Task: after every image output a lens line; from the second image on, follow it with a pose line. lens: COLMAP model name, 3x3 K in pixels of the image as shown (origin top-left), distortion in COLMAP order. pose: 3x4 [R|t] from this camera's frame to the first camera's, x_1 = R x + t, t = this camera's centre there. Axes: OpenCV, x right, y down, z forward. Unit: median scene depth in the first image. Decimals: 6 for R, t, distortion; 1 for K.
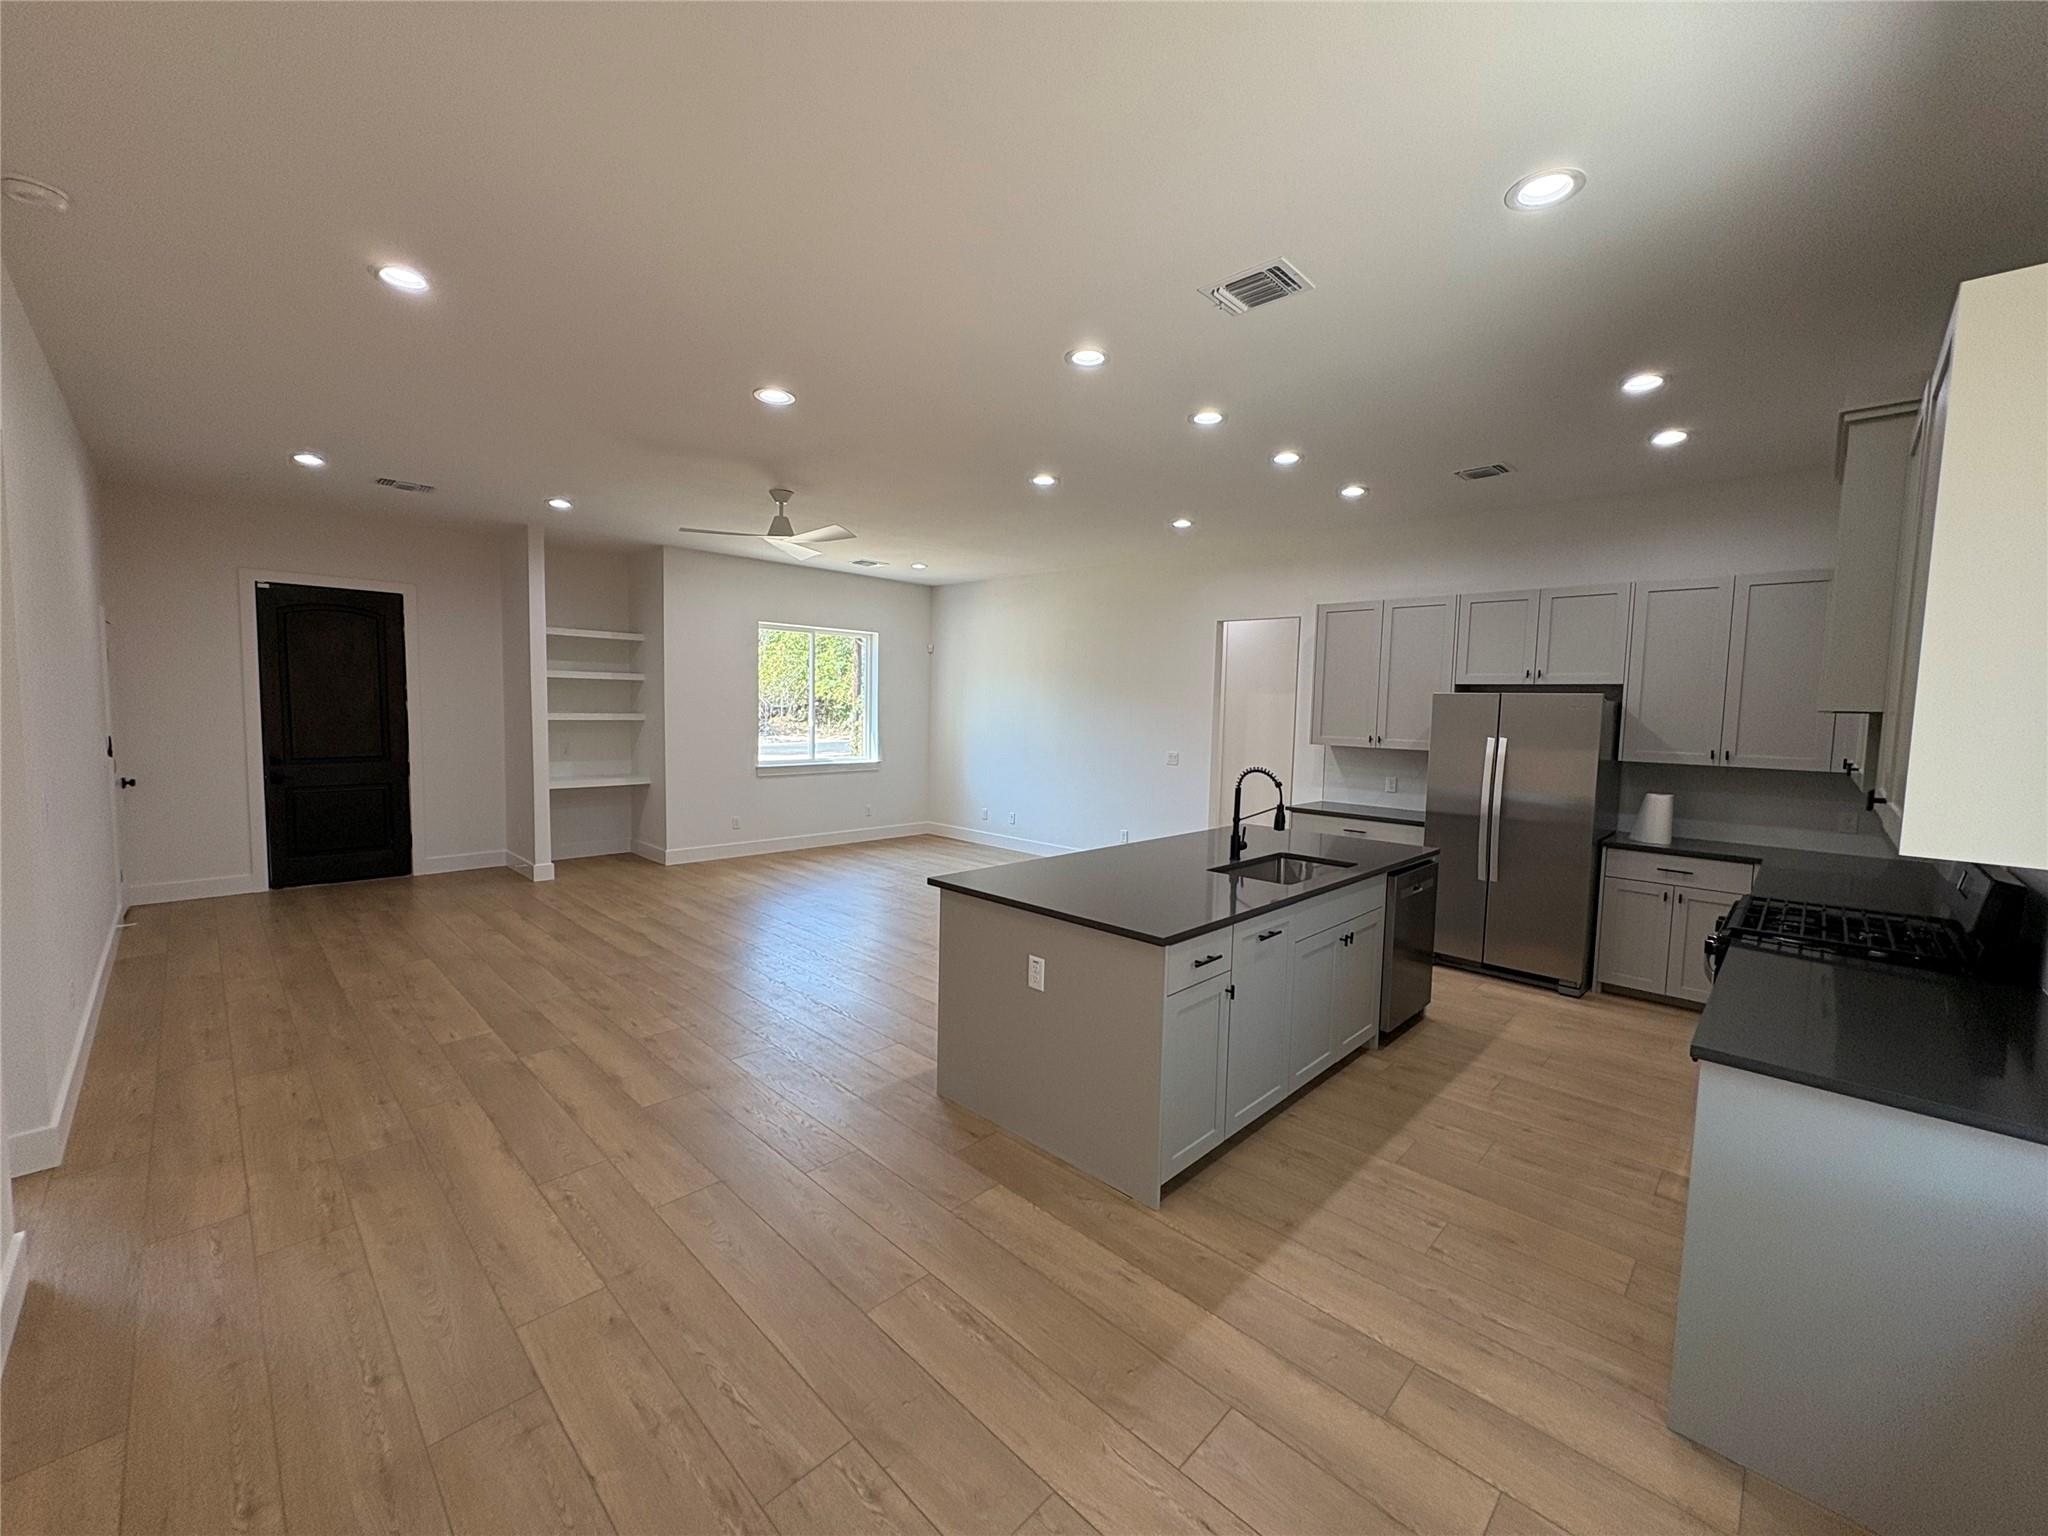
lens RADIAL K [[809.5, 0, 1020.6], [0, 809.5, 765.6], [0, 0, 1]] dist [0.000287, -0.000067]
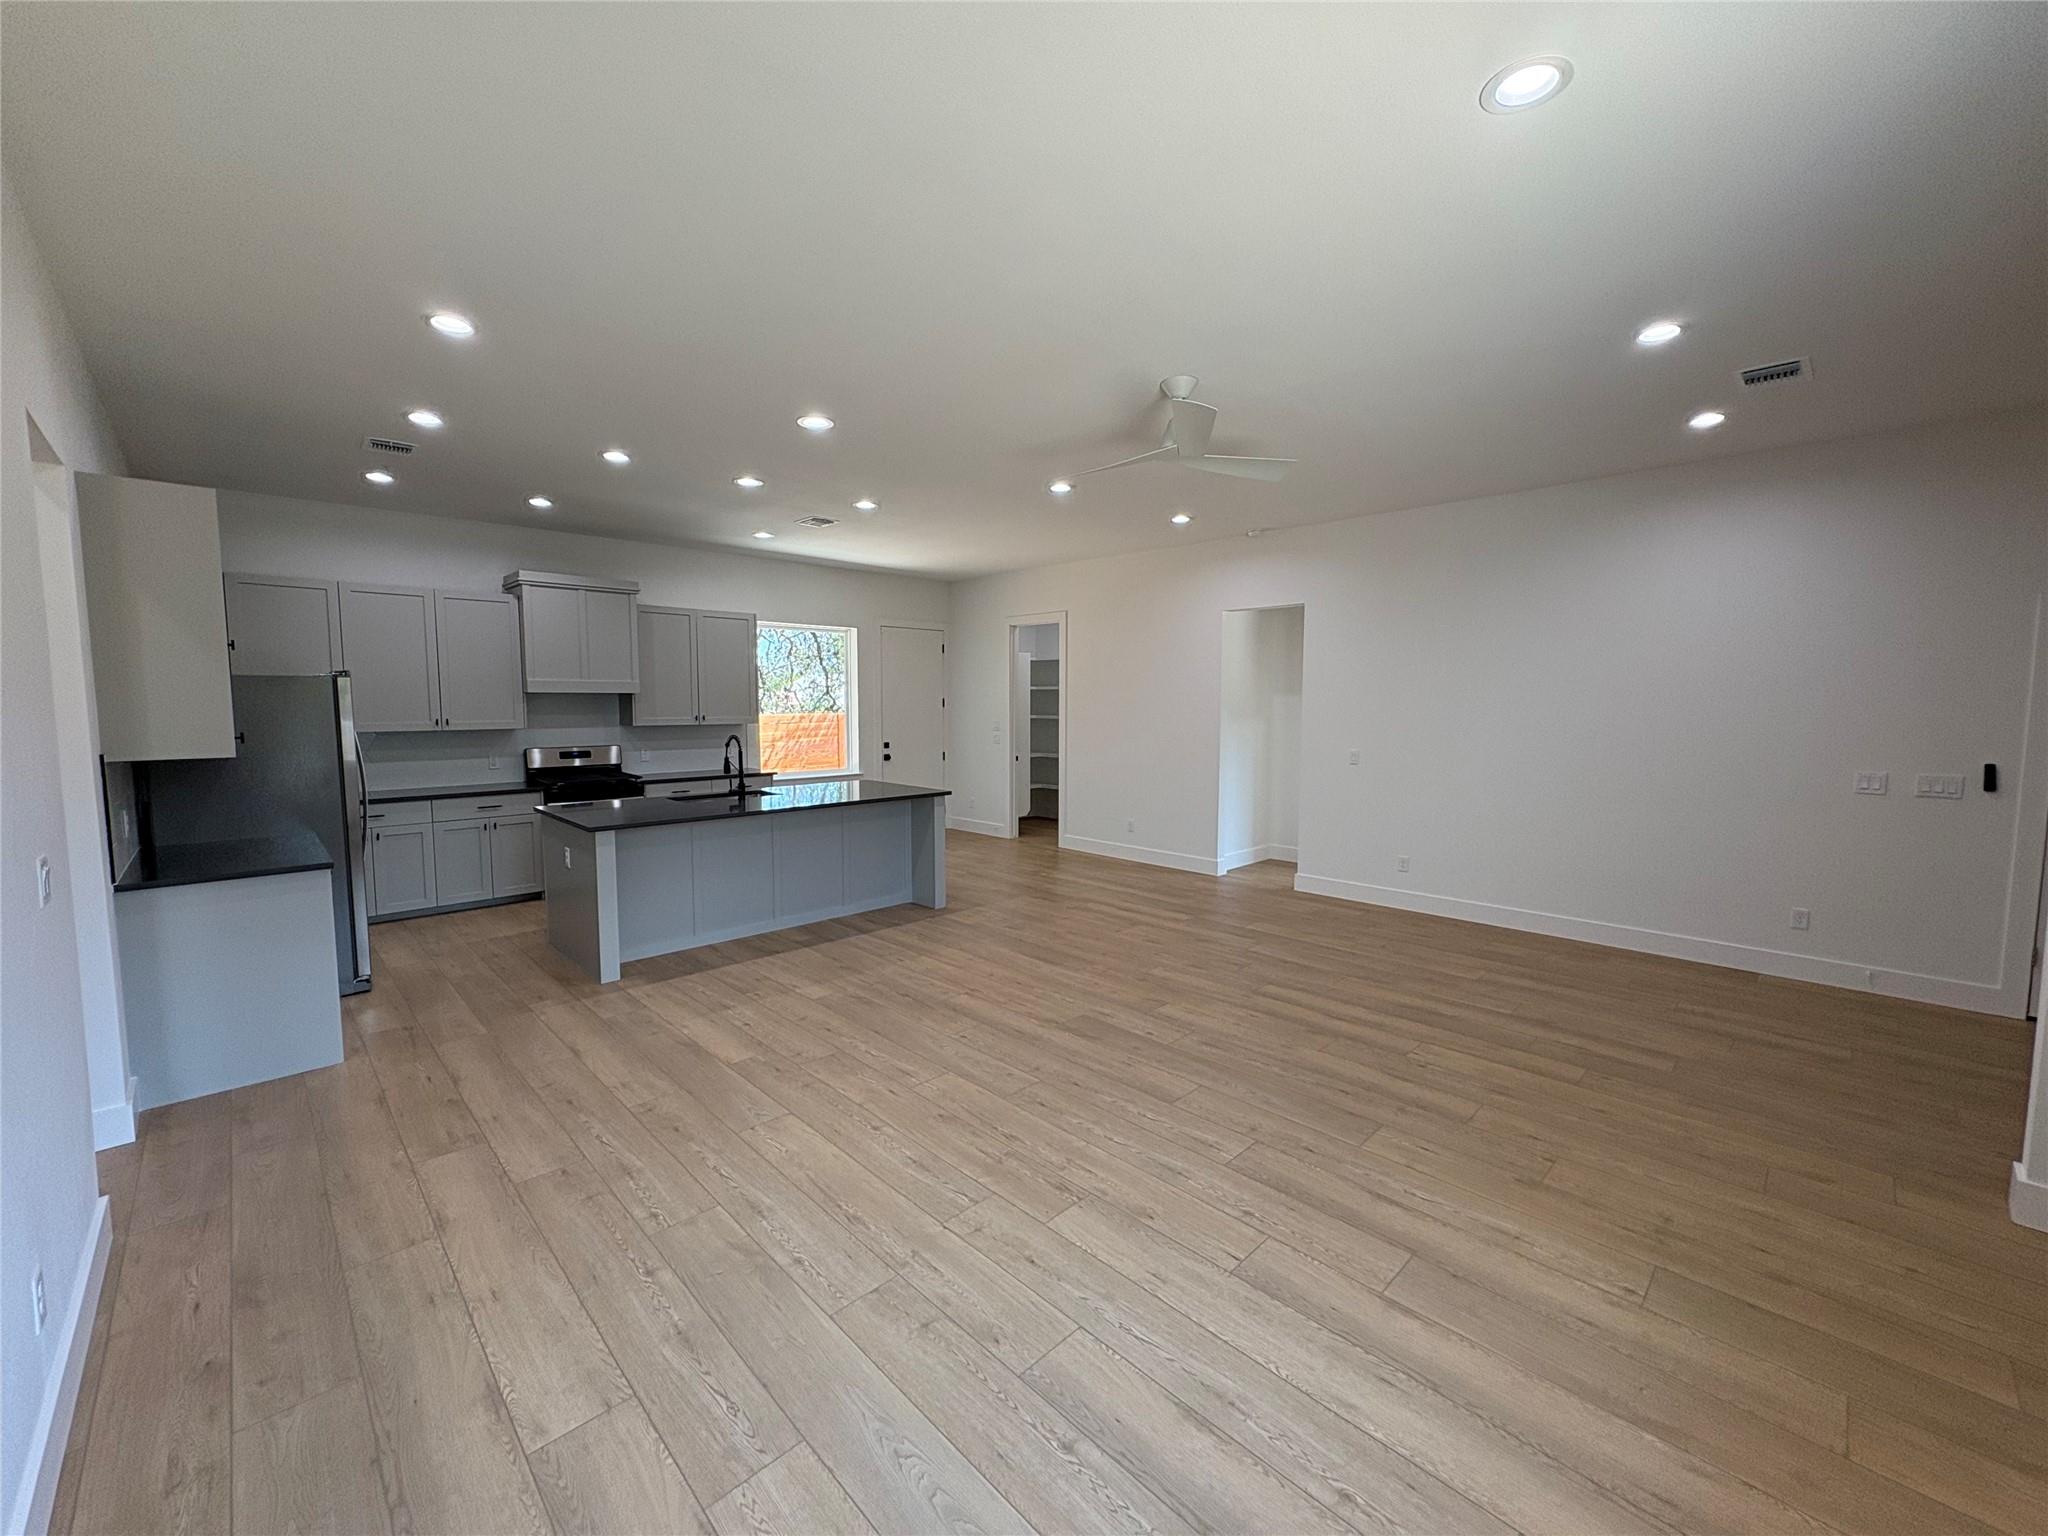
lens RADIAL K [[809.5, 0, 1029.9], [0, 809.5, 765.1], [0, 0, 1]] dist [0.000287, -0.000067]
pose [[-0.999513, -0.024305, 0.019549, -0.255698], [-0.021004, 0.987813, 0.154223, -0.165339], [-0.023059, 0.153737, -0.987843, 2.195052]]
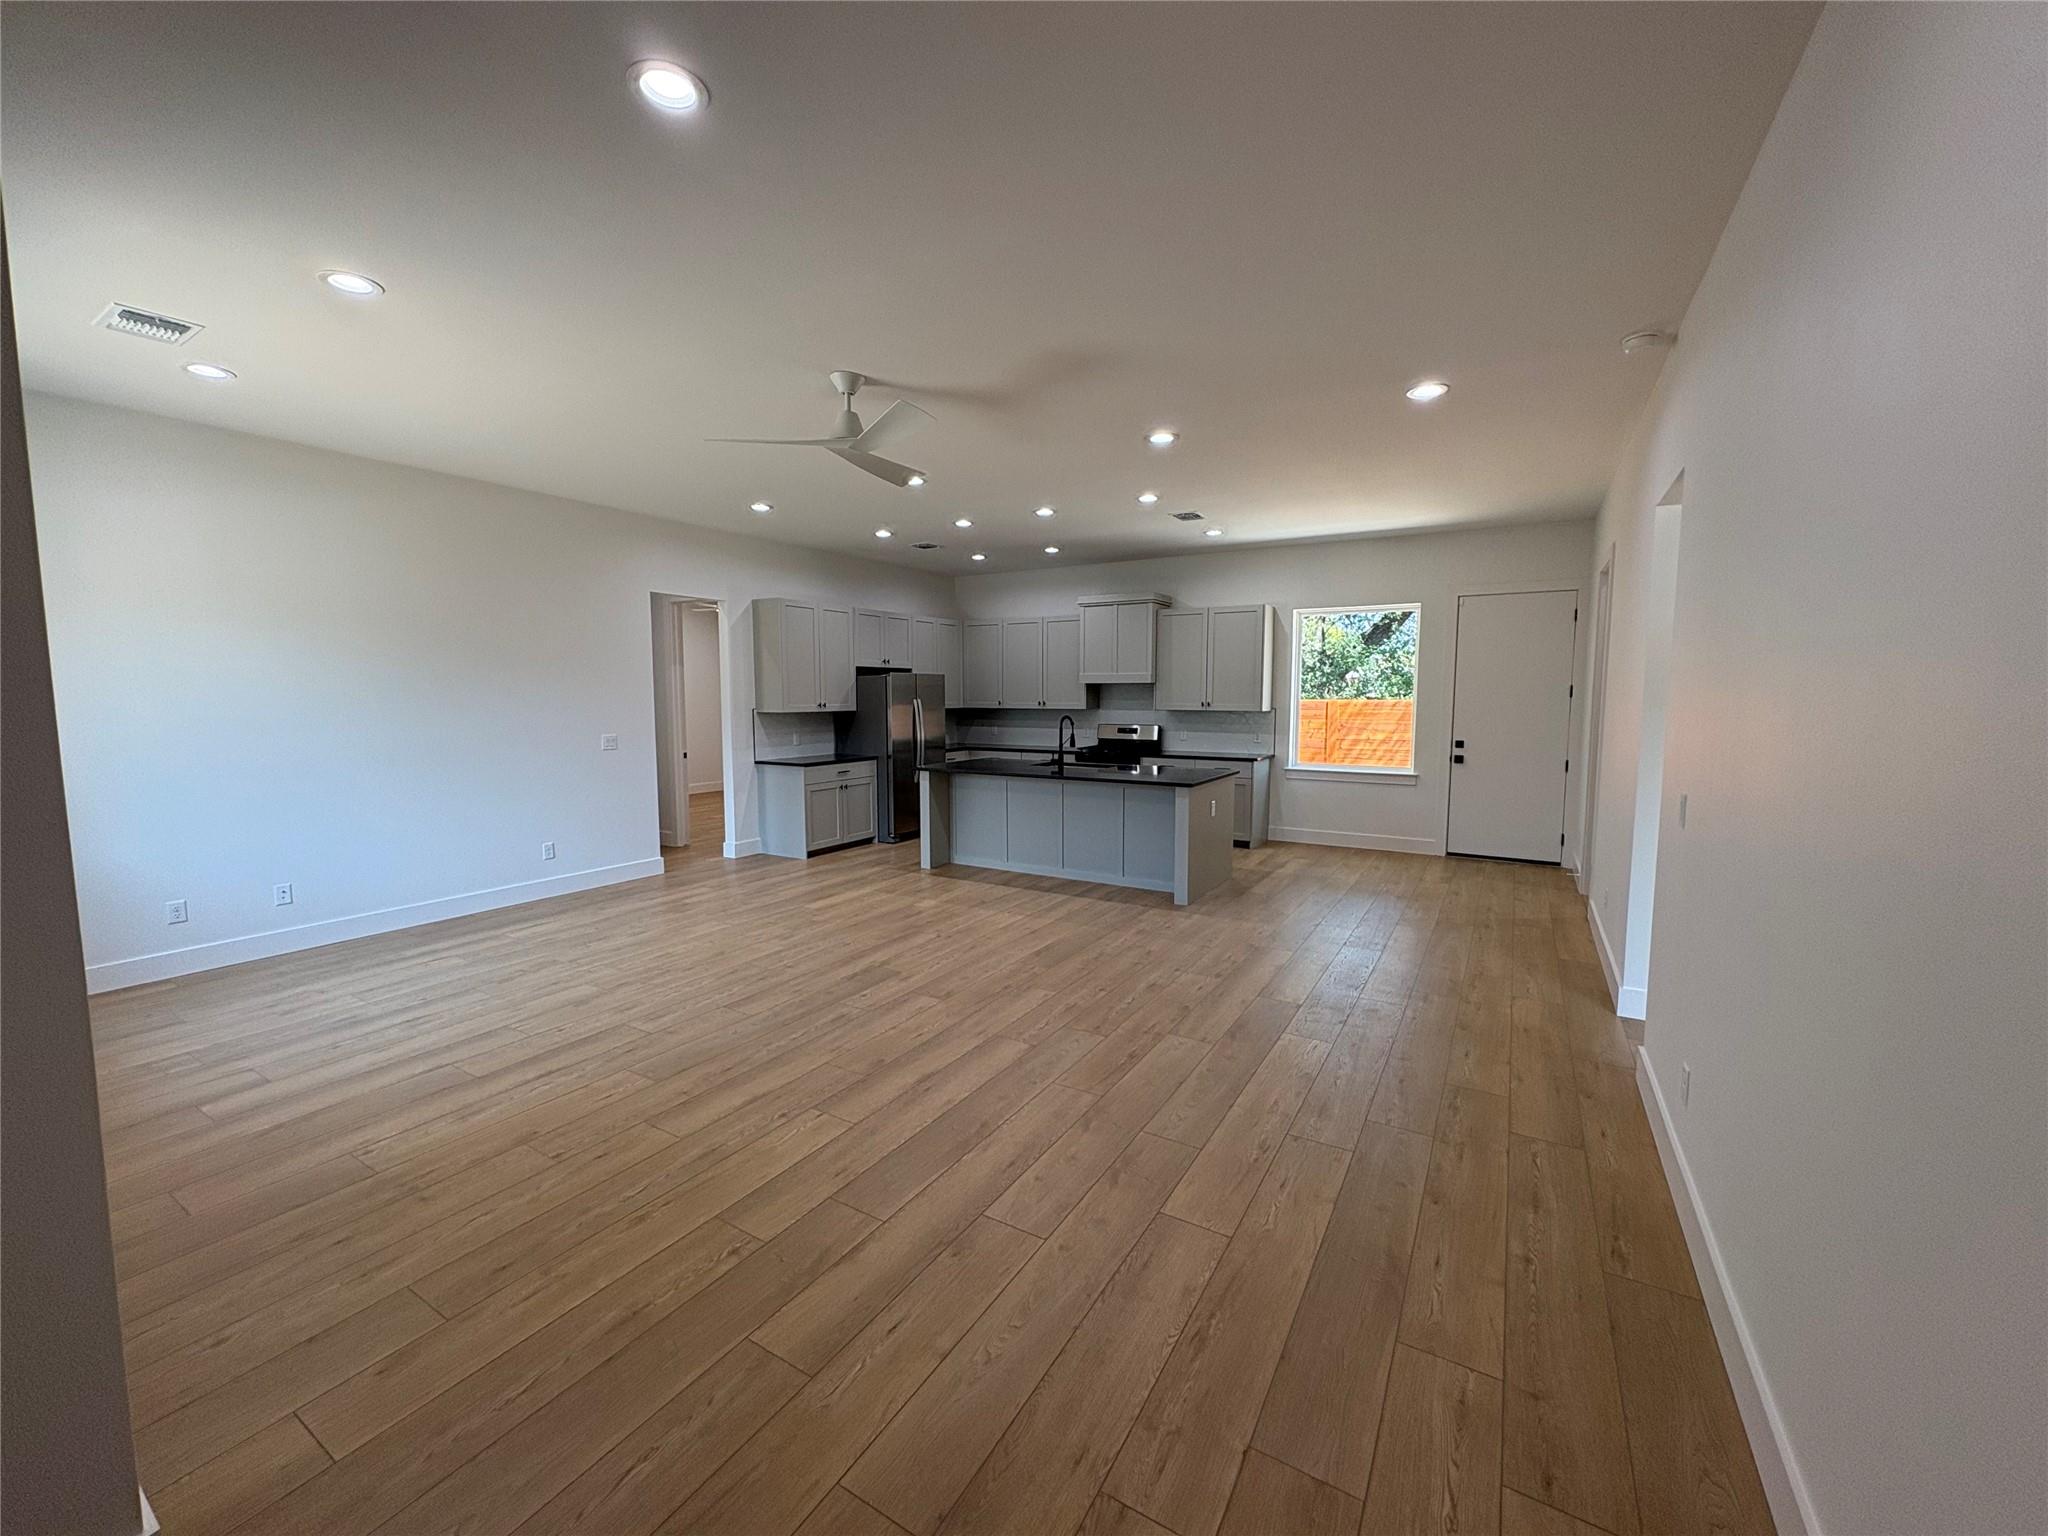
lens RADIAL K [[809.5, 0, 1022.5], [0, 809.5, 778.1], [0, 0, 1]] dist [0.000287, -0.000067]
pose [[-0.225498, -0.123424, 0.966394, -1.329754], [0.067633, 0.987566, 0.141910, -0.113342], [-0.971893, 0.097360, -0.214346, 1.337717]]
